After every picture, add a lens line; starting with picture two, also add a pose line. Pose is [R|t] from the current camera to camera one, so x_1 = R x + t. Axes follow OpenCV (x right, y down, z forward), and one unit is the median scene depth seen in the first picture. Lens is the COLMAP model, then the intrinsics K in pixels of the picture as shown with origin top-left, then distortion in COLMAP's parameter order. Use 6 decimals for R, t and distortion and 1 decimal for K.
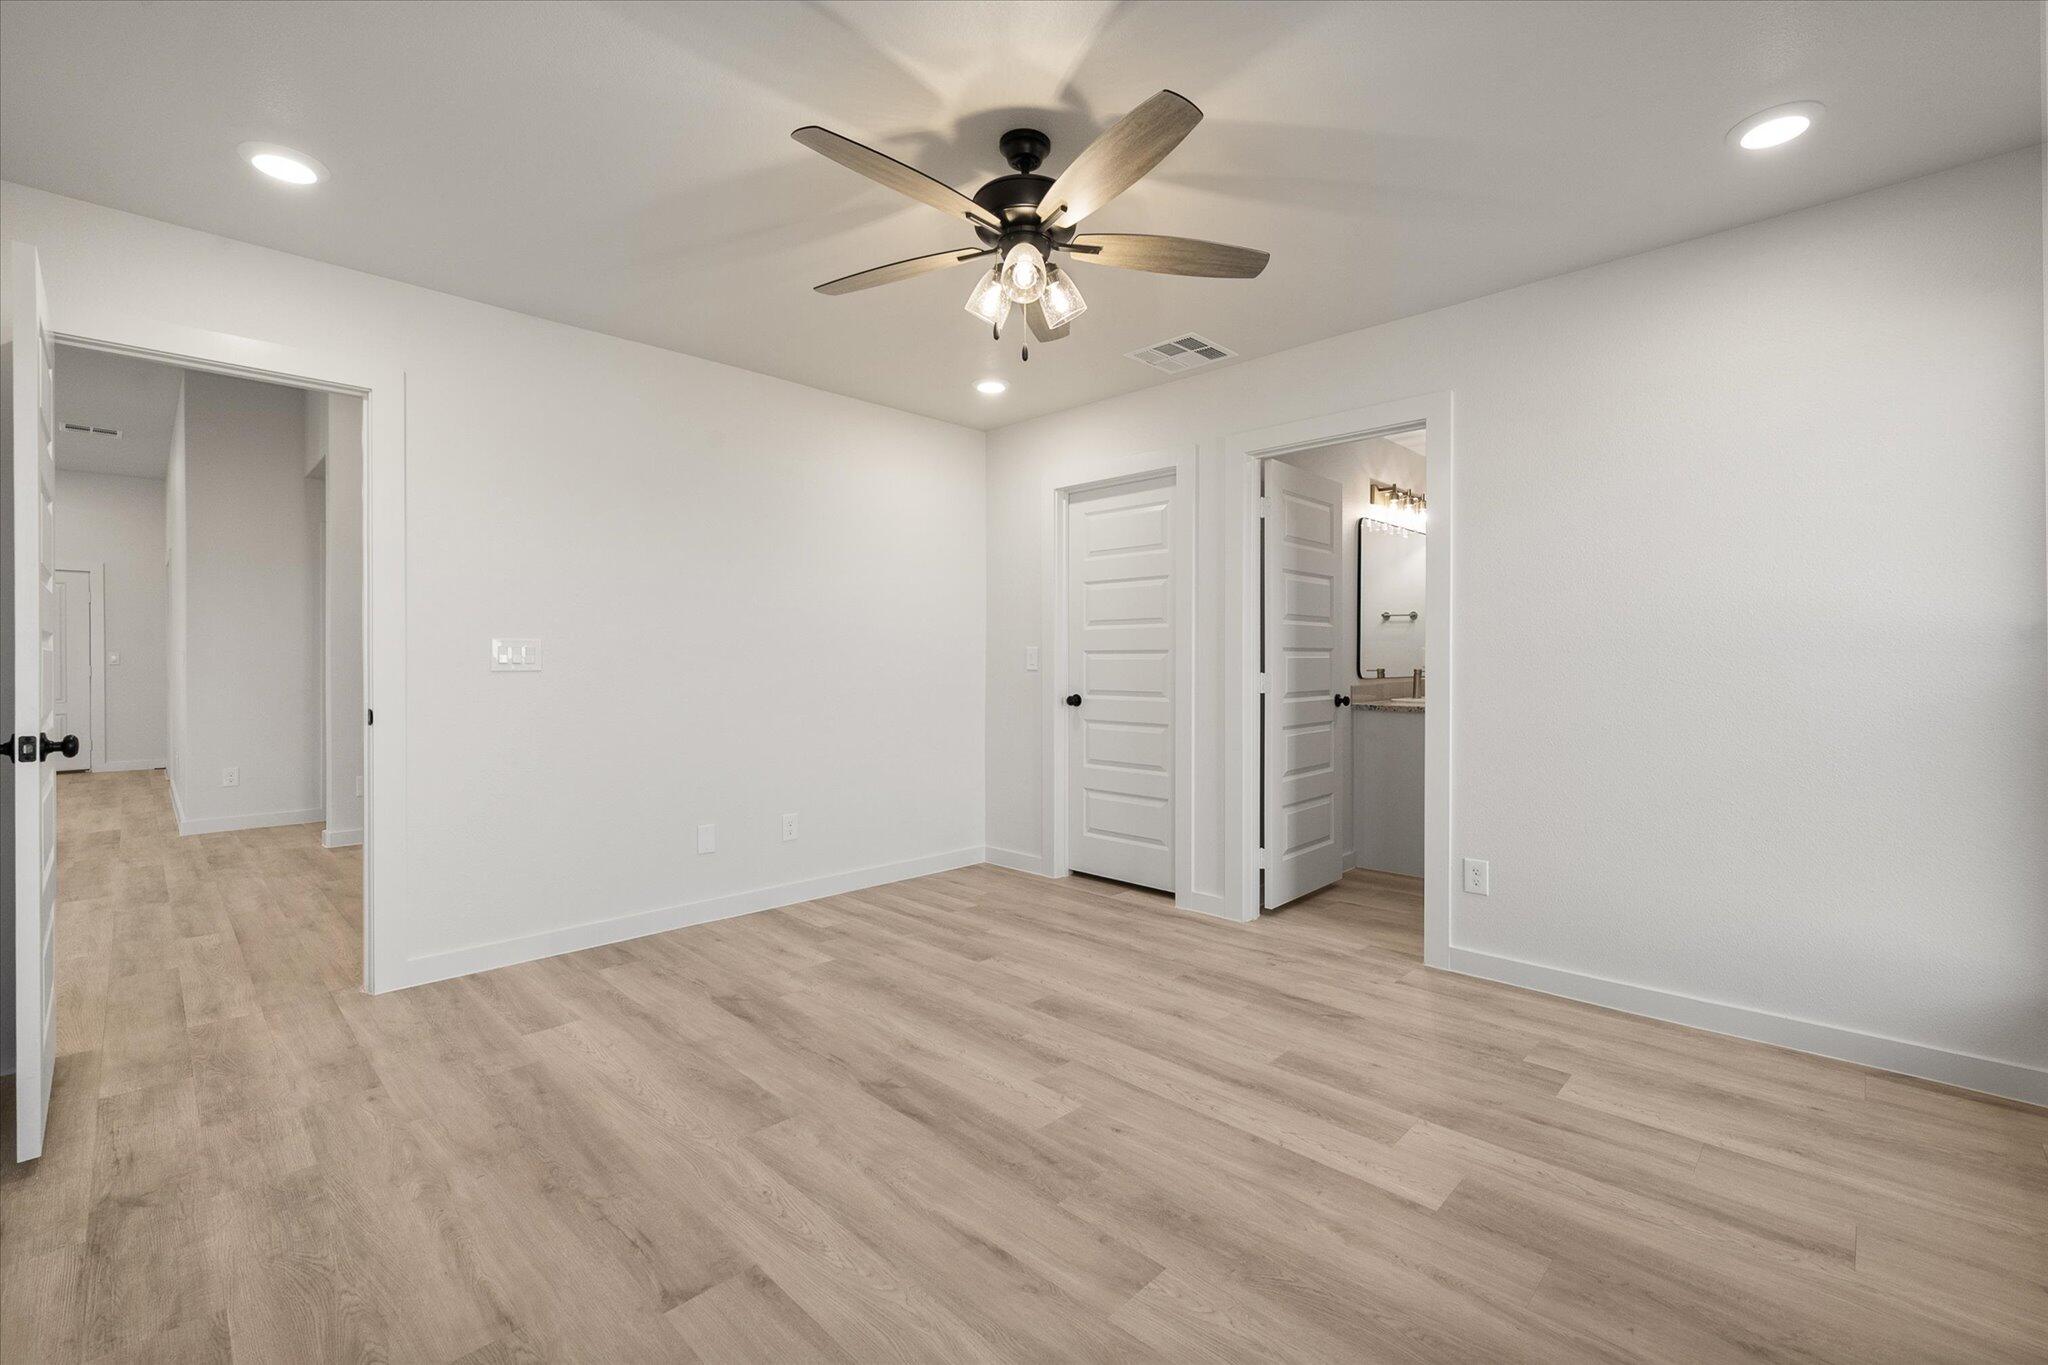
lens RADIAL K [[878.6, 0, 1030.0], [0, 878.6, 681.4], [0, 0, 1]] dist [0.000956, -0.000275]
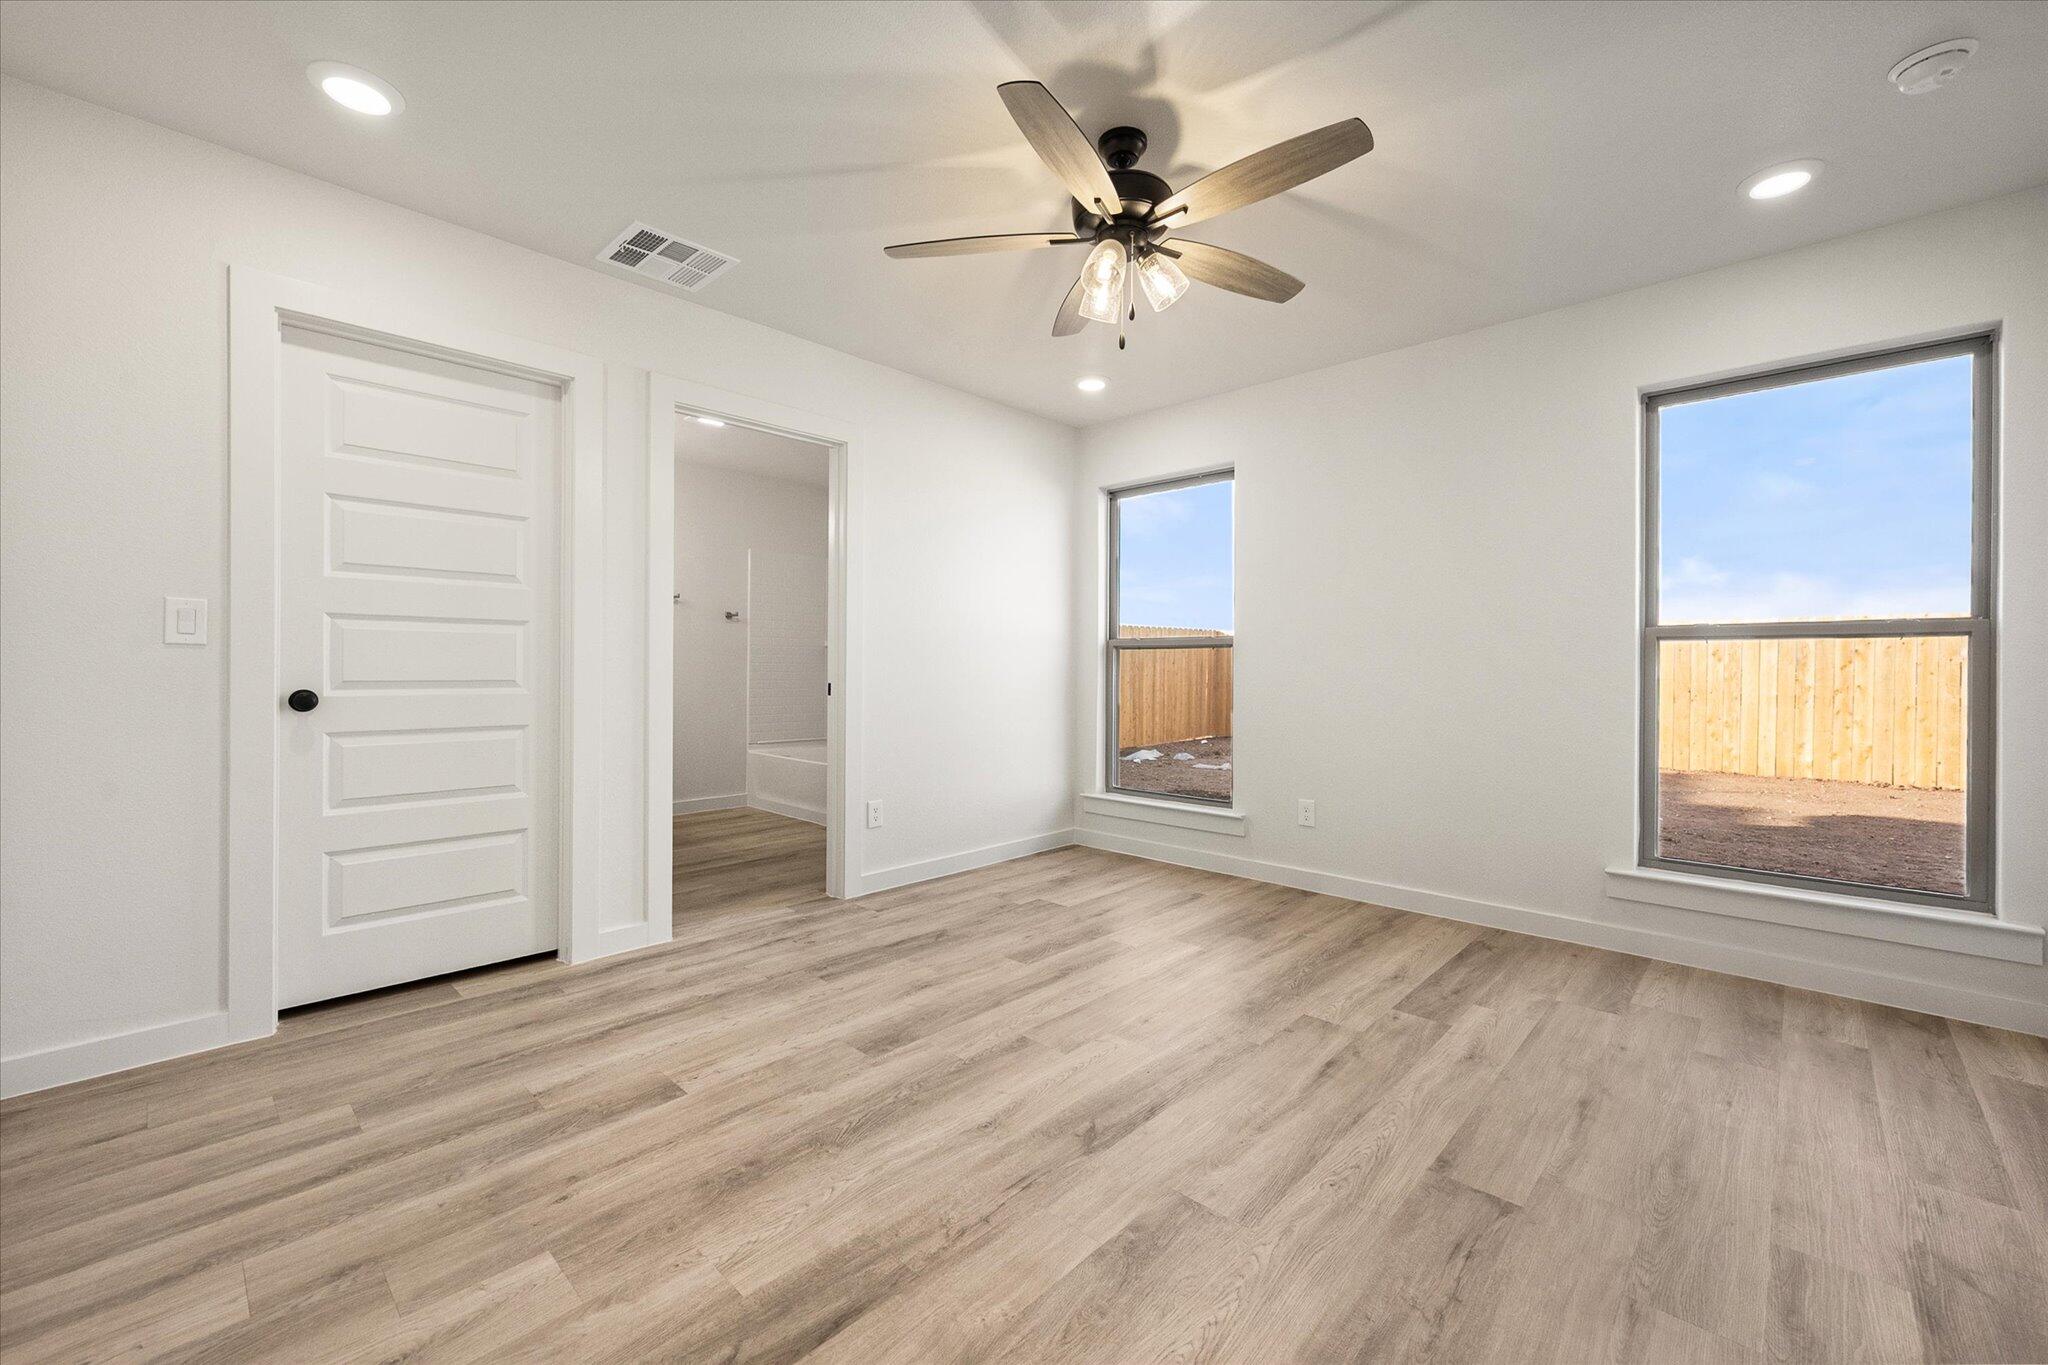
lens RADIAL K [[832.3, 0, 1024.0], [0, 832.3, 682.5], [0, 0, 1]] dist [0.001406, -0.000055]
pose [[-0.021950, -0.018866, 0.999581, -0.751755], [0.014358, 0.999713, 0.019184, 0.010095], [-0.999656, 0.014773, -0.021673, 0.853055]]
